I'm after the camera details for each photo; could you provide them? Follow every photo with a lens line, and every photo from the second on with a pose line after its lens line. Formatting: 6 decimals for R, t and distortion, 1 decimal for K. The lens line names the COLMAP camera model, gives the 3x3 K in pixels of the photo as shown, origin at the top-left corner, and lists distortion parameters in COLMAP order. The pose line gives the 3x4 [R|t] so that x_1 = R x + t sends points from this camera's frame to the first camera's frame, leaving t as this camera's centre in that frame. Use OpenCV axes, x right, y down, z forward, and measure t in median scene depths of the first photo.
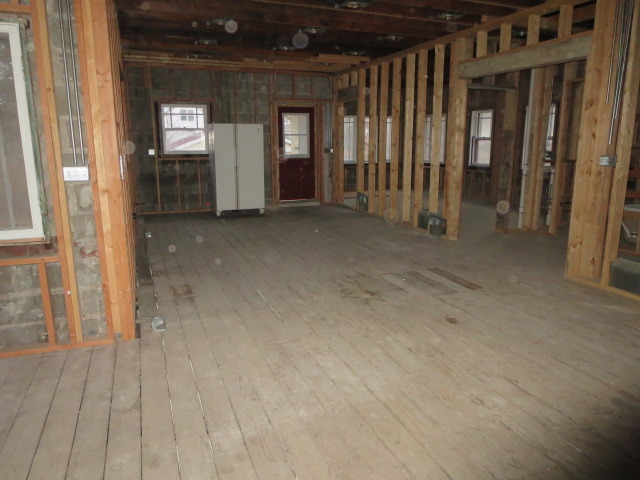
lens RADIAL K [[444.6, 0, 320.0], [0, 444.6, 240.0], [0, 0, 1]] dist [-0.050429, 0.005031]
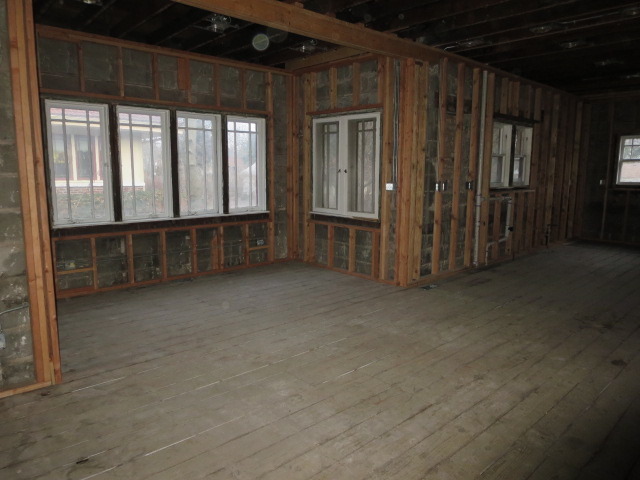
lens RADIAL K [[444.6, 0, 320.0], [0, 444.6, 240.0], [0, 0, 1]] dist [-0.050429, 0.005031]
pose [[0.350931, 0.146158, -0.924924, 1.016336], [-0.205783, 0.975635, 0.076095, -0.011626], [0.913510, 0.163630, 0.372457, 0.045322]]
